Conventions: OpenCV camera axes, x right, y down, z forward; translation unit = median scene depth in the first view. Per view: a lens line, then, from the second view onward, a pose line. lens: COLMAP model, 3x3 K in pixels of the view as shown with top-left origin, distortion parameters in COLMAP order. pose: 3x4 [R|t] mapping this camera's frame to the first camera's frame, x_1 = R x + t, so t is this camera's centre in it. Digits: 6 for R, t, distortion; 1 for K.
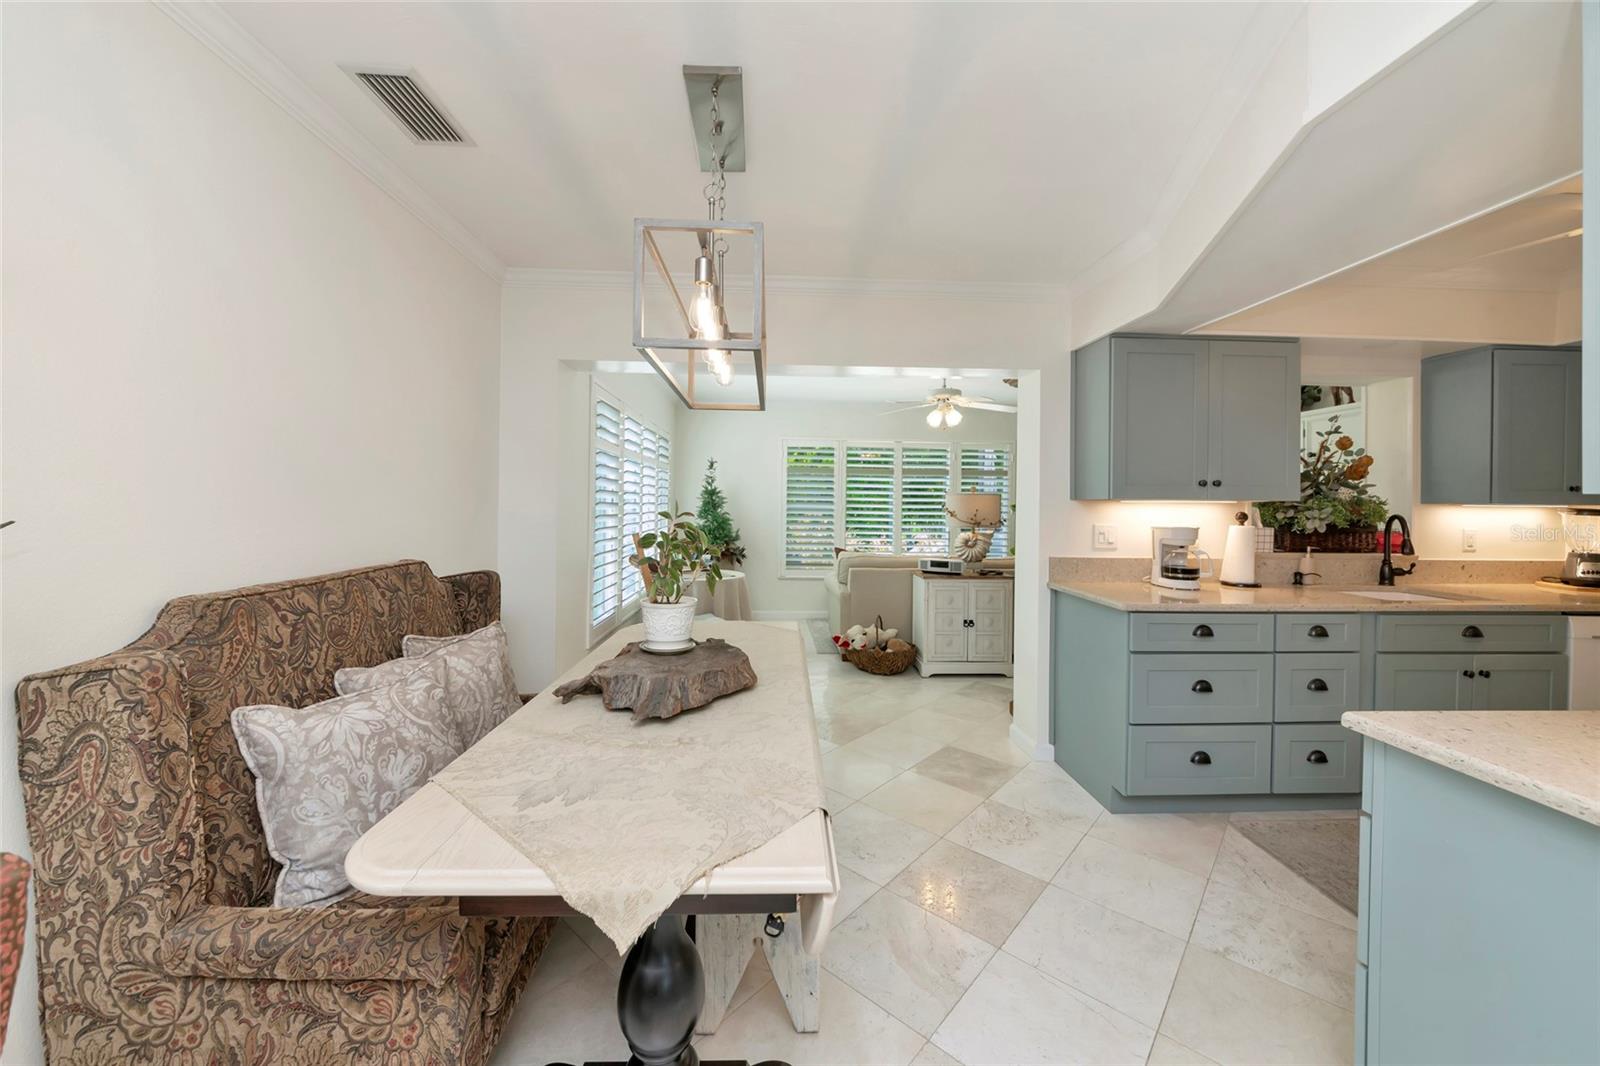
lens RADIAL K [[584.8, 0, 805.1], [0, 584.8, 511.2], [0, 0, 1]] dist [-0.012217, 0.001767]
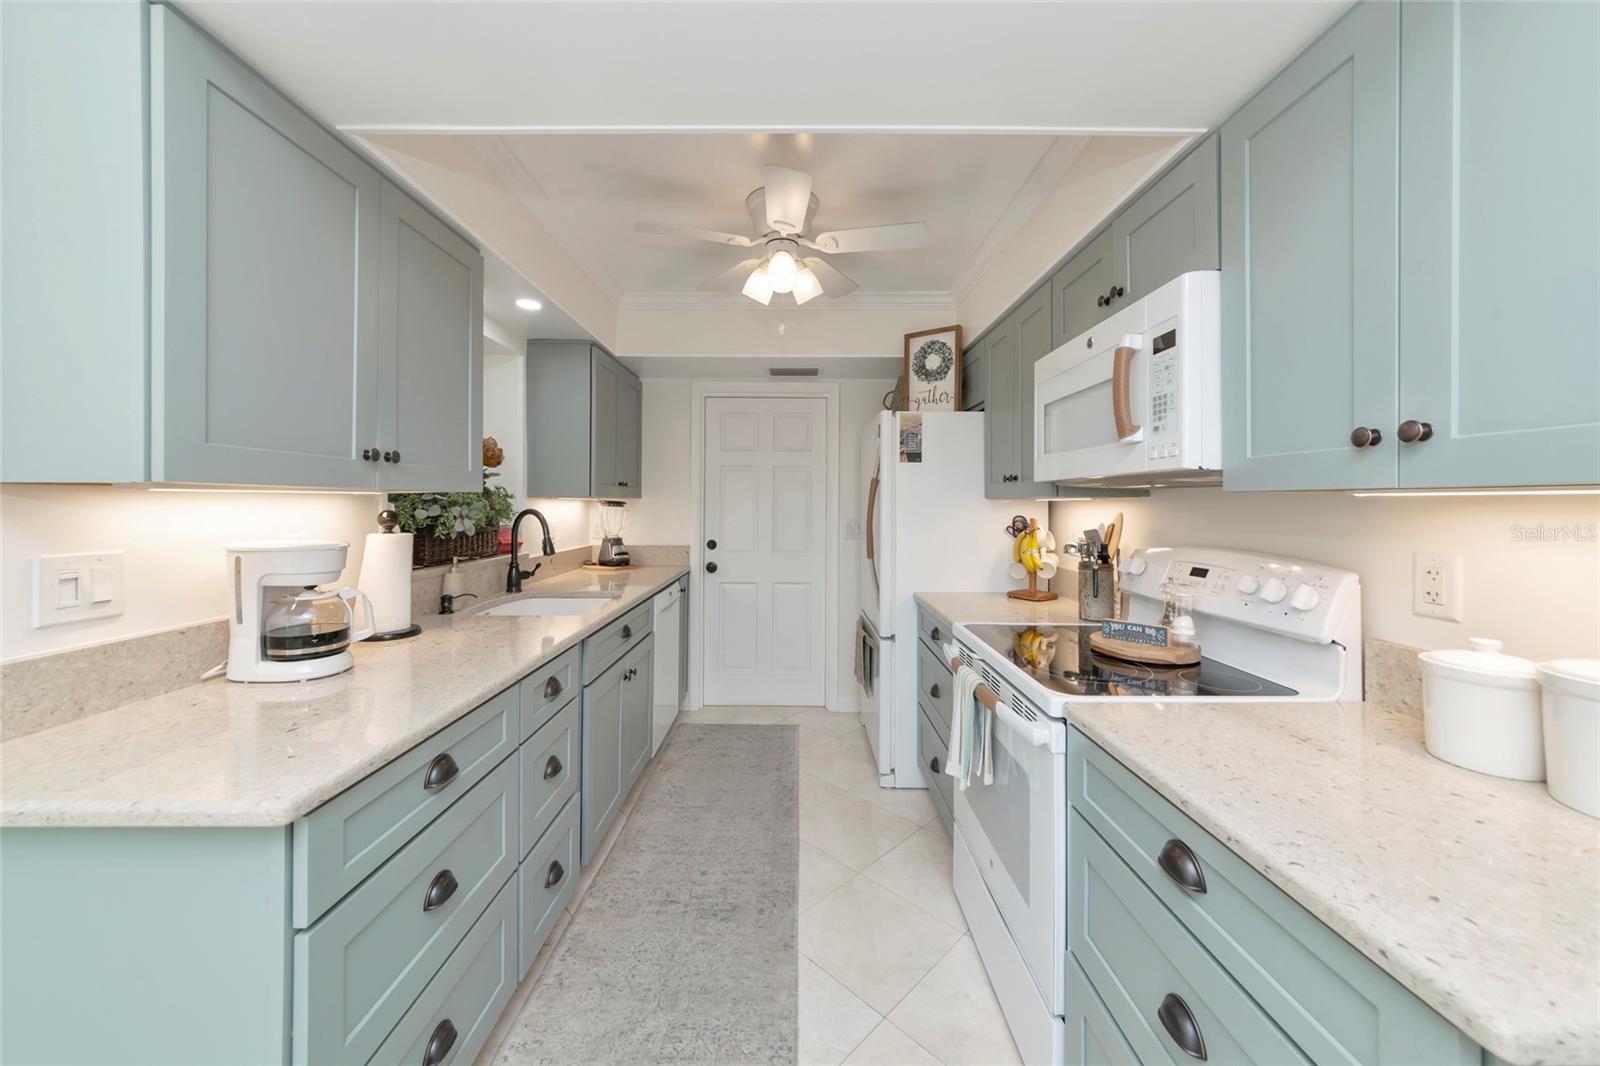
lens RADIAL K [[563.5, 0, 795.1], [0, 563.5, 498.6], [0, 0, 1]] dist [0.000929, -0.000602]
pose [[0.047897, -0.000235, 0.998852, 0.194162], [0.004258, 0.999991, 0.000031, -0.008435], [-0.998843, 0.004252, 0.047898, 0.546916]]
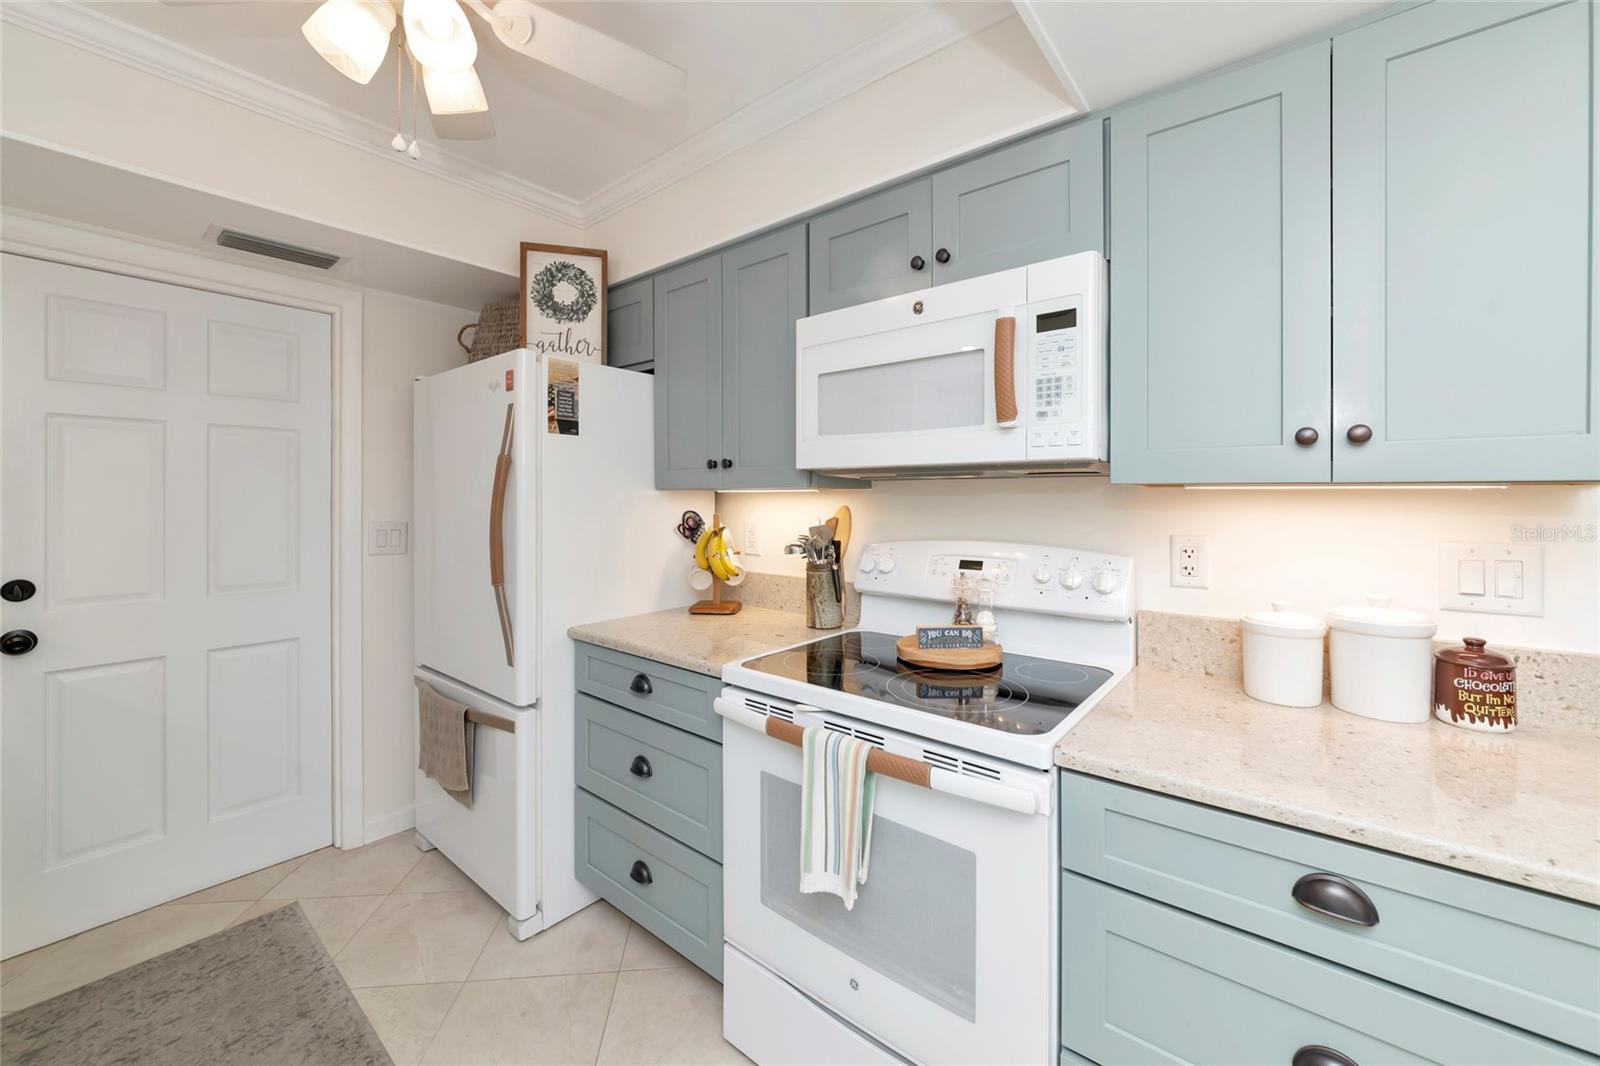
lens RADIAL K [[624.0, 0, 788.1], [0, 624.0, 493.8], [0, 0, 1]] dist [-0.002799, 0.000104]
pose [[-0.737146, -0.007670, 0.675691, 0.466818], [-0.002282, 0.999958, 0.008861, -0.008287], [-0.675730, 0.004990, -0.737132, 0.729314]]
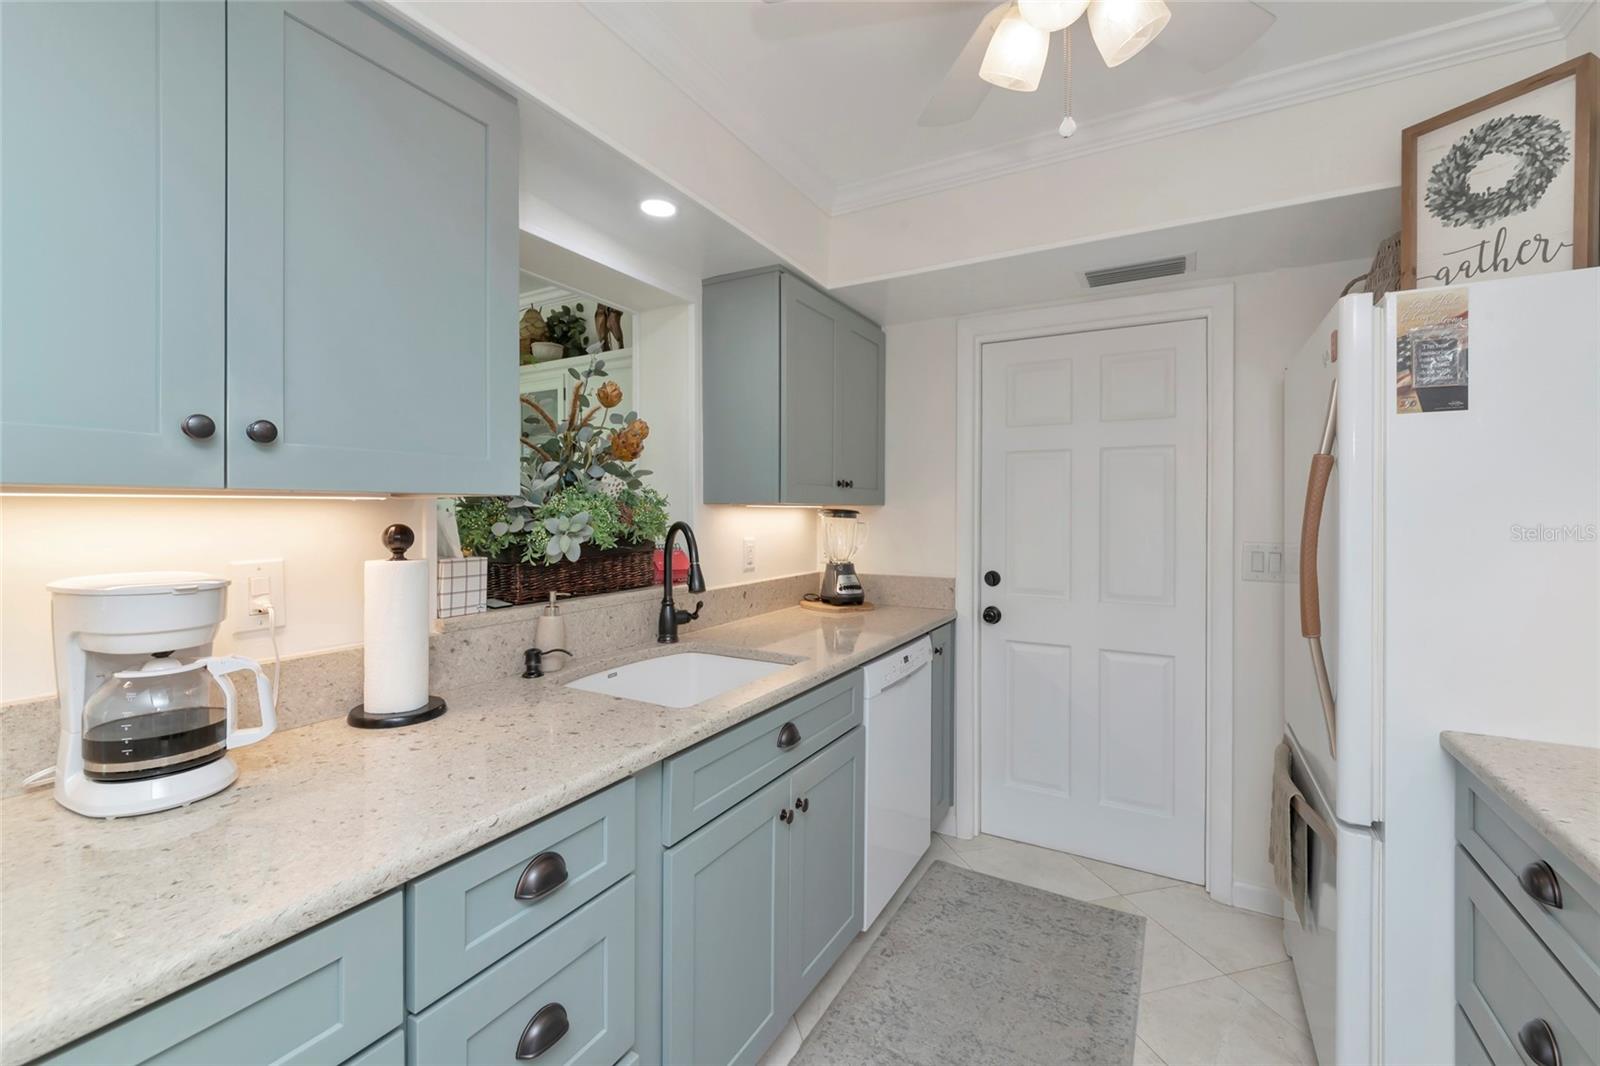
lens RADIAL K [[667.5, 0, 801.7], [0, 667.5, 508.8], [0, 0, 1]] dist [-0.002541, -0.000053]
pose [[0.530948, -0.005454, 0.847387, 0.504463], [0.009950, 0.999950, 0.000201, -0.006319], [-0.847346, 0.008325, 0.530976, 0.524534]]
